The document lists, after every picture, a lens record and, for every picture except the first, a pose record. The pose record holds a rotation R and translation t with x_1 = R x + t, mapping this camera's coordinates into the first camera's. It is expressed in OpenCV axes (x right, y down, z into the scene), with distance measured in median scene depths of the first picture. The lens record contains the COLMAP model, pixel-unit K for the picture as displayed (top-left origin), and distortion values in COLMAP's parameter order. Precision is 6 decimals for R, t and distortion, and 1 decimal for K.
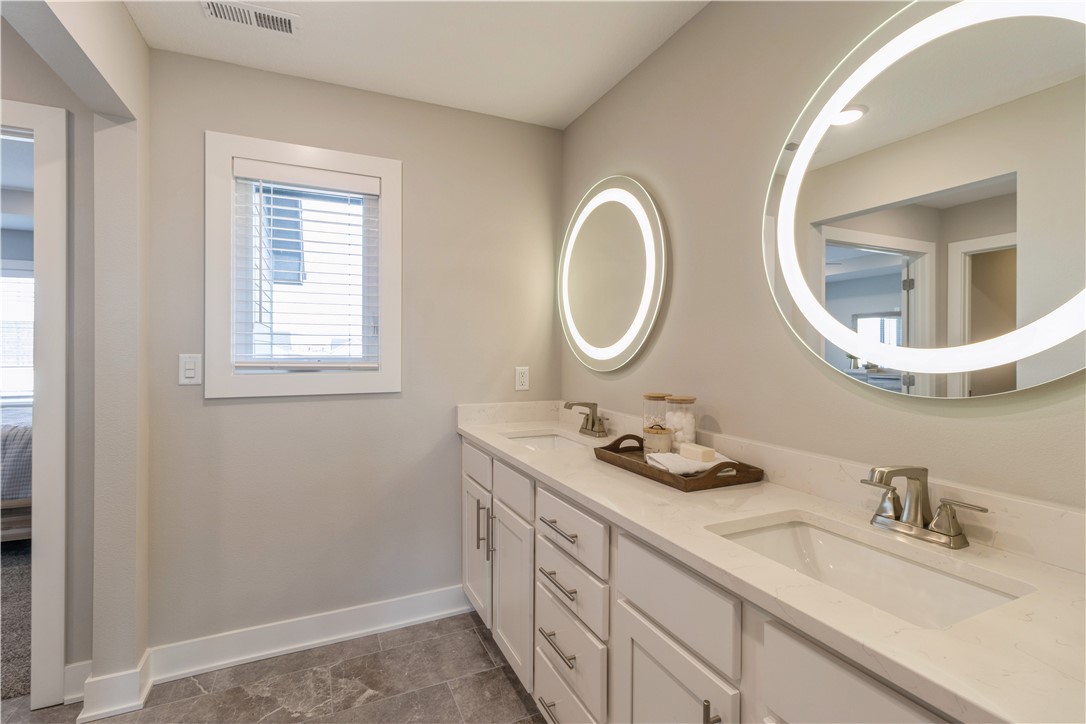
lens RADIAL K [[501.8, 0, 542.3], [0, 501.8, 347.4], [0, 0, 1]] dist [0.005040, 0.001110]
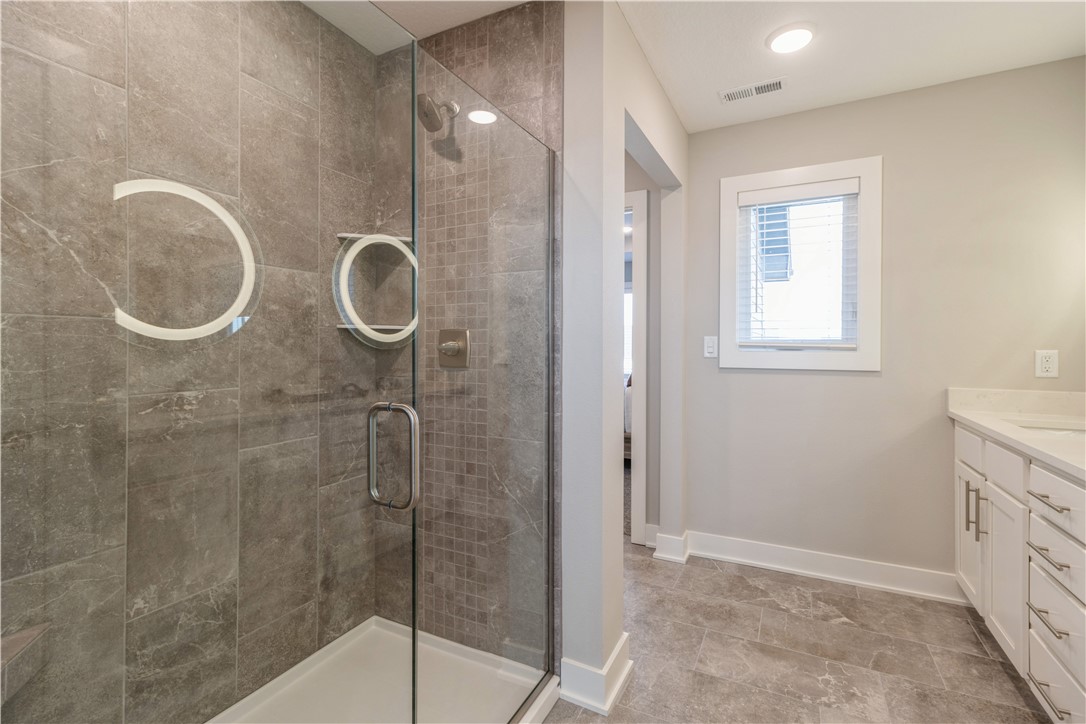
lens RADIAL K [[501.8, 0, 542.3], [0, 501.8, 347.4], [0, 0, 1]] dist [0.005040, 0.001110]
pose [[0.617564, 0.004061, -0.786510, 0.133693], [0.000834, 0.999983, 0.005818, 0.035321], [0.786520, -0.004249, 0.617550, -0.264790]]
